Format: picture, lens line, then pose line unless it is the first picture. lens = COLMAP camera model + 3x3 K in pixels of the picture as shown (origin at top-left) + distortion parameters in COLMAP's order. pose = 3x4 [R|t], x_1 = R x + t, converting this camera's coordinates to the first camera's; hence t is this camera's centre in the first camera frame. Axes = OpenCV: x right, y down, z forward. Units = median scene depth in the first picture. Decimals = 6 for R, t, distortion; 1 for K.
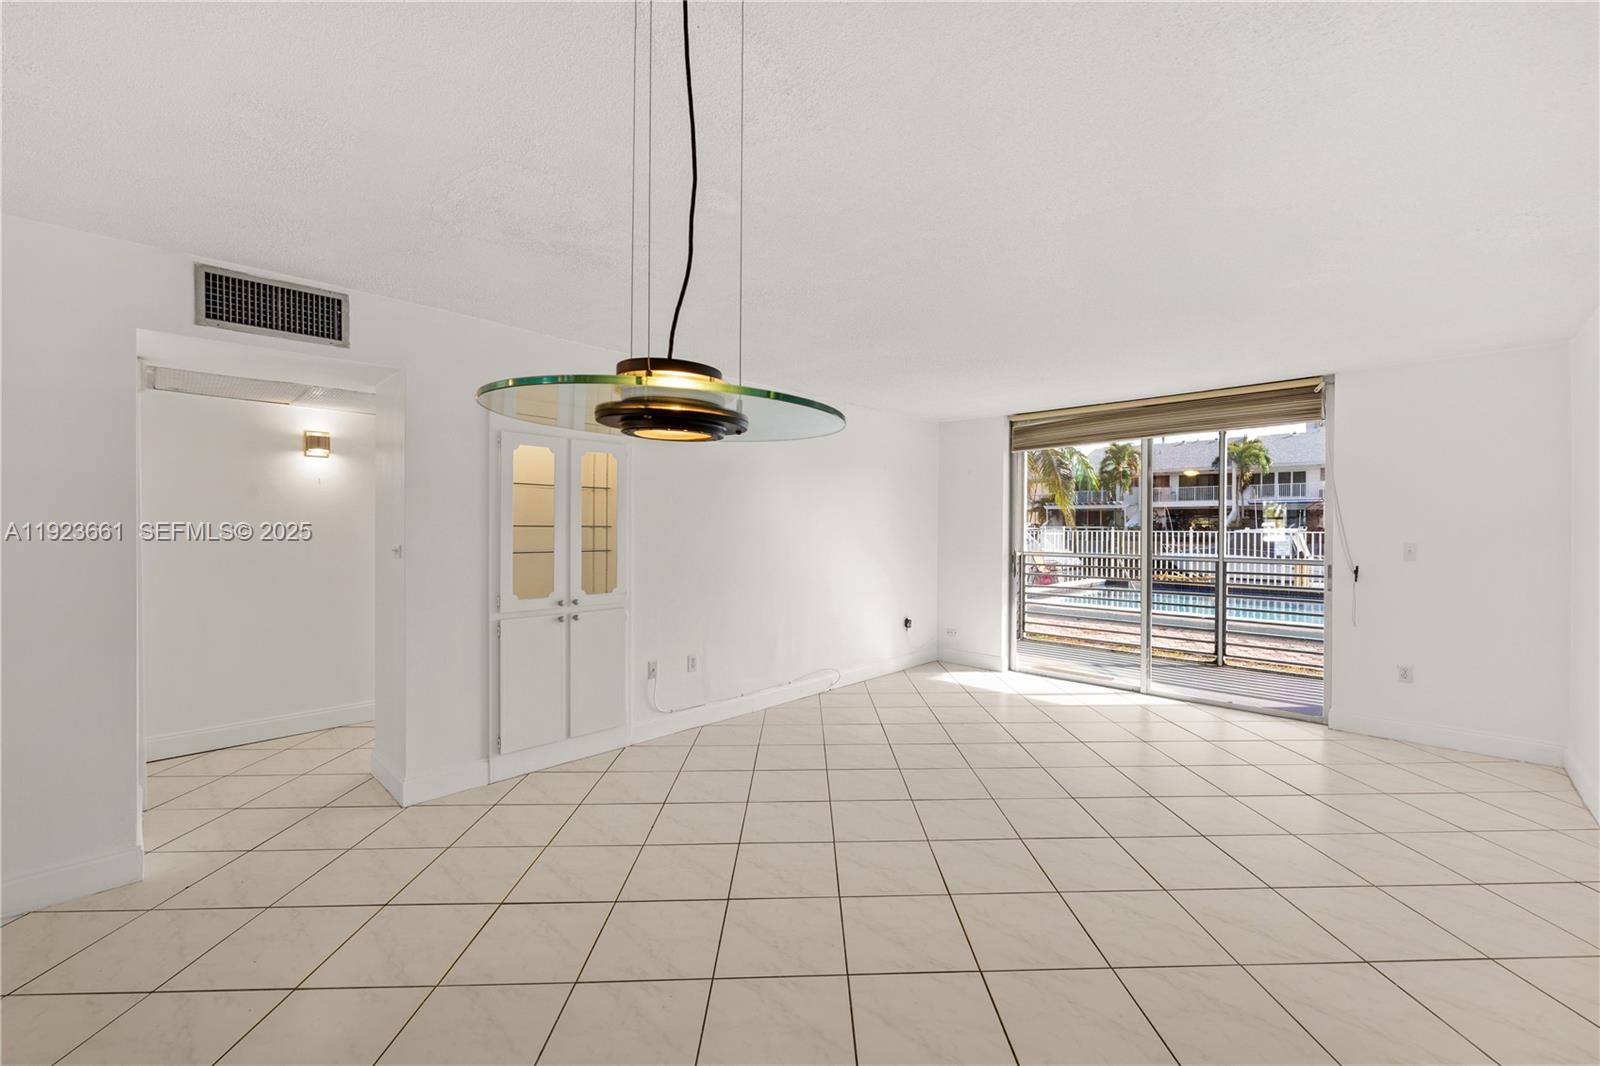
lens RADIAL K [[629.6, 0, 809.7], [0, 629.6, 531.8], [0, 0, 1]] dist [-0.000937, 0.000136]
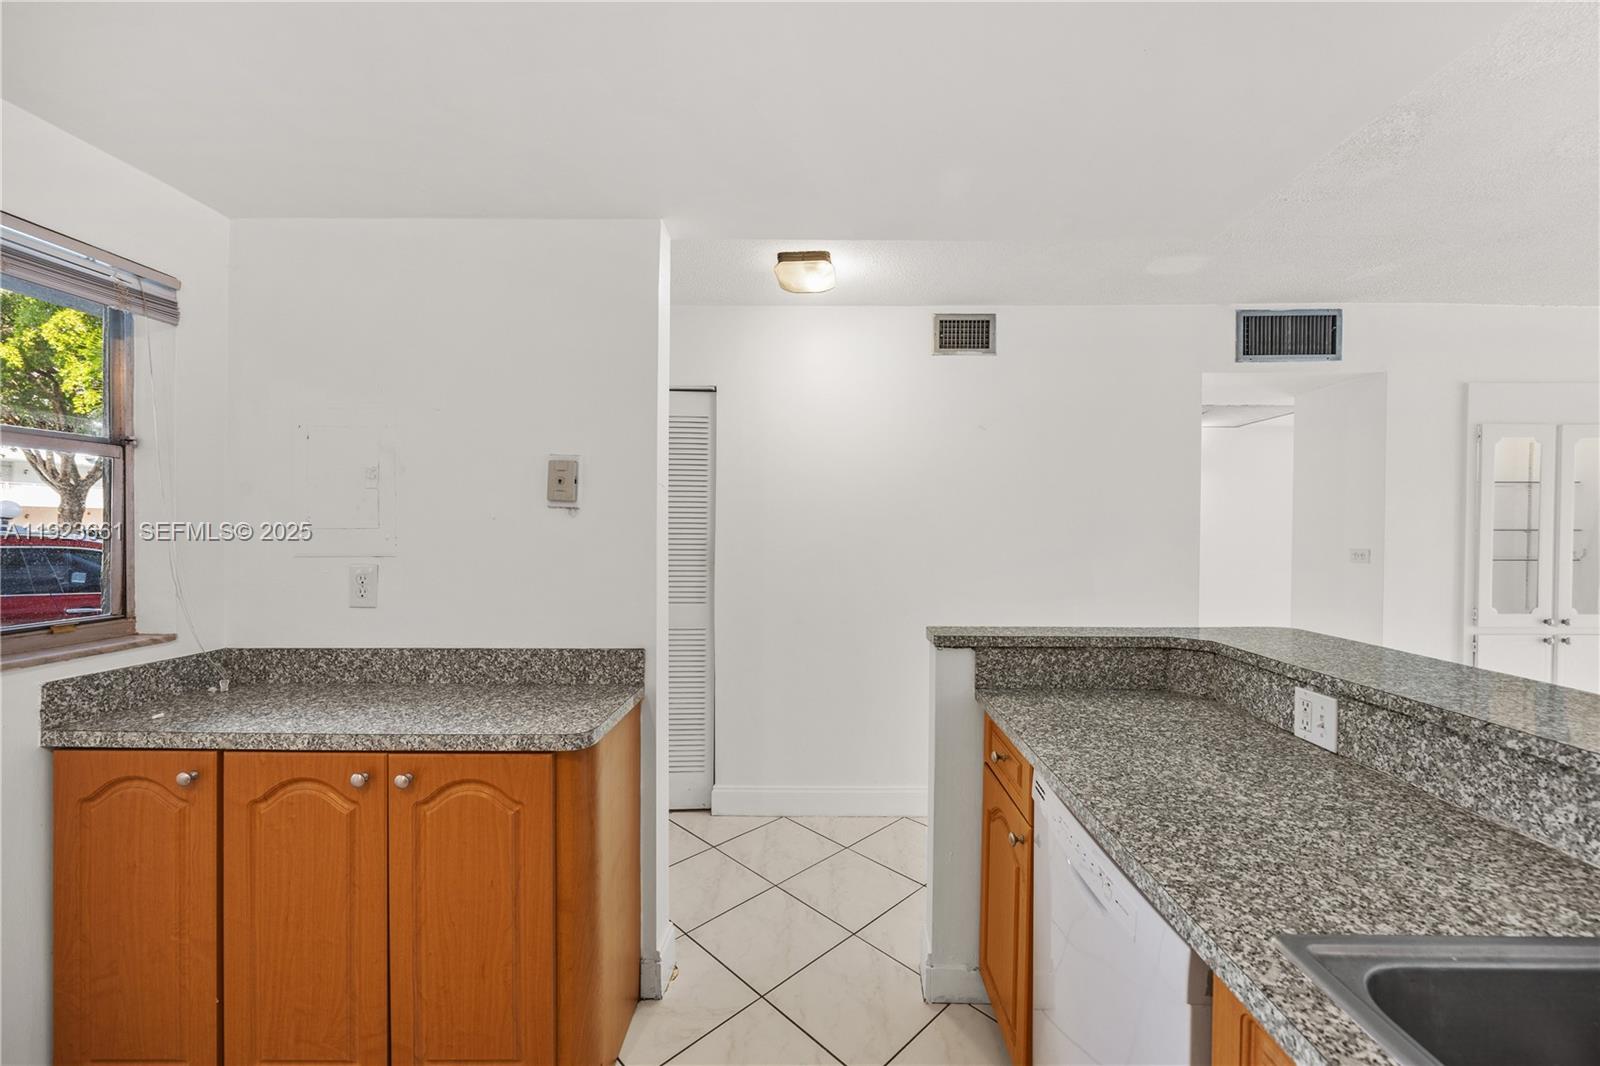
lens RADIAL K [[629.6, 0, 809.7], [0, 629.6, 531.8], [0, 0, 1]] dist [-0.000937, 0.000136]
pose [[0.689586, -0.000361, -0.724203, -0.458115], [-0.003154, 0.999989, -0.003502, -0.000048], [0.724197, 0.004699, 0.689578, -0.281628]]
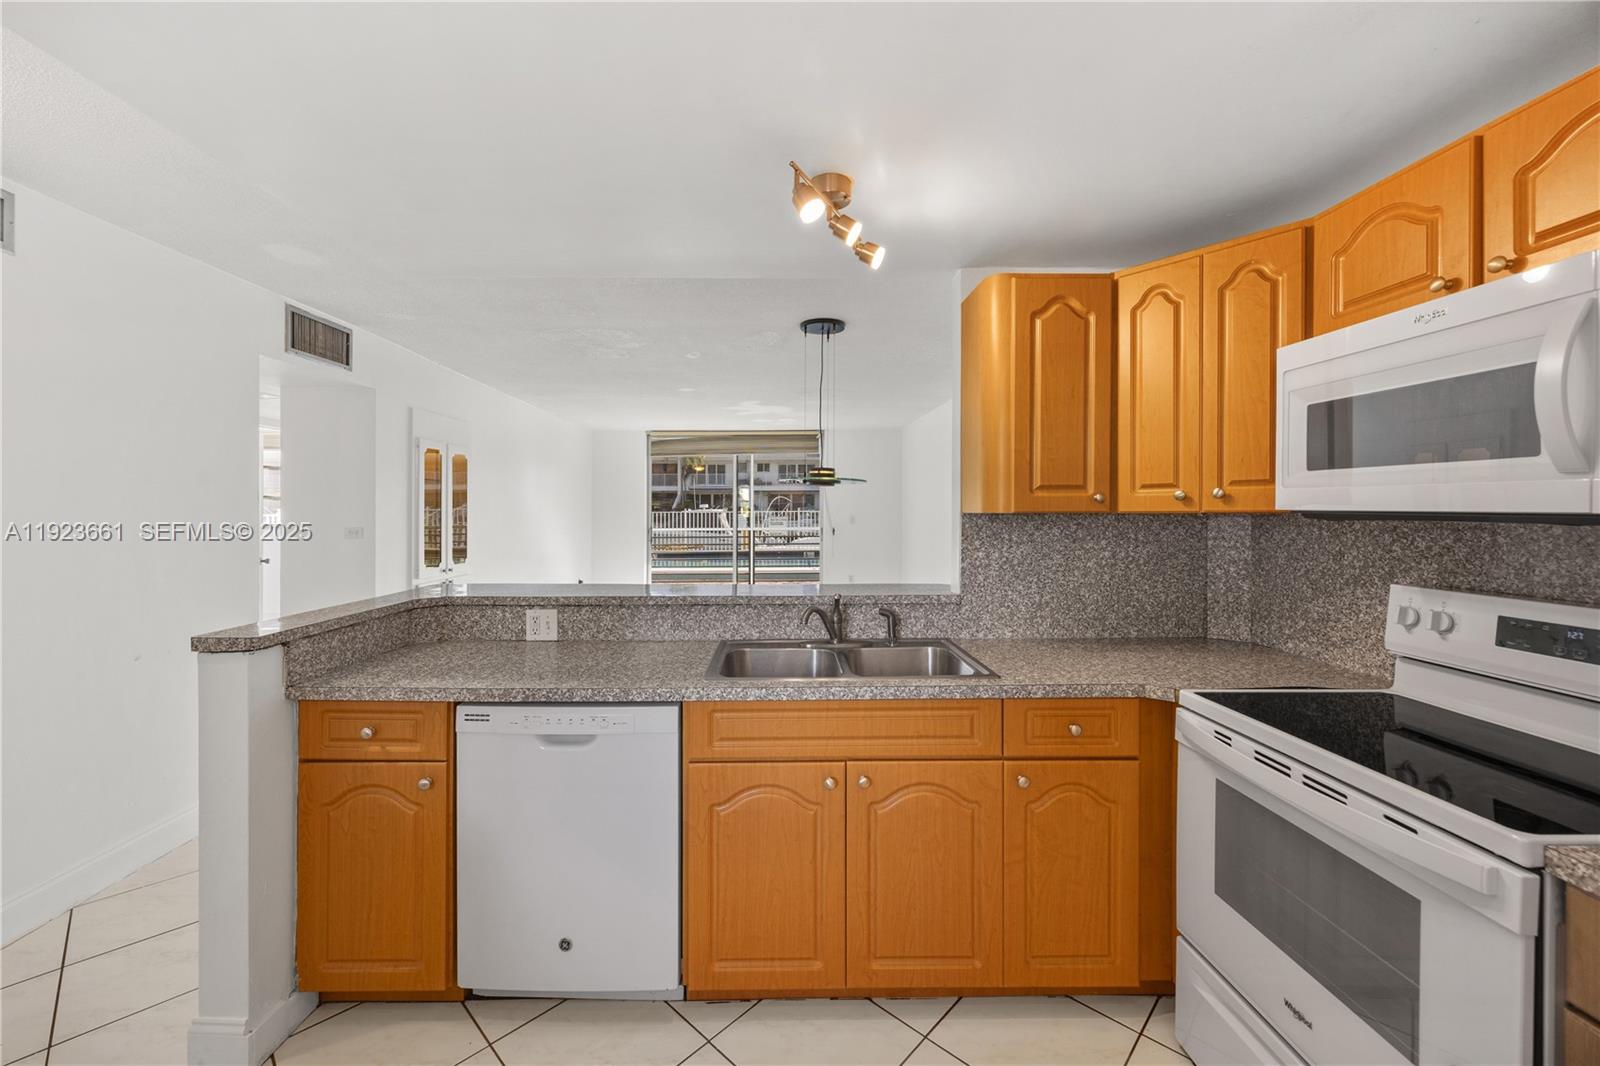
lens RADIAL K [[629.6, 0, 809.7], [0, 629.6, 531.8], [0, 0, 1]] dist [-0.000937, 0.000136]
pose [[0.689259, -0.033728, 0.723729, -0.804669], [0.013531, 0.999341, 0.033686, -0.000029], [-0.724388, -0.013426, 0.689261, -0.428338]]
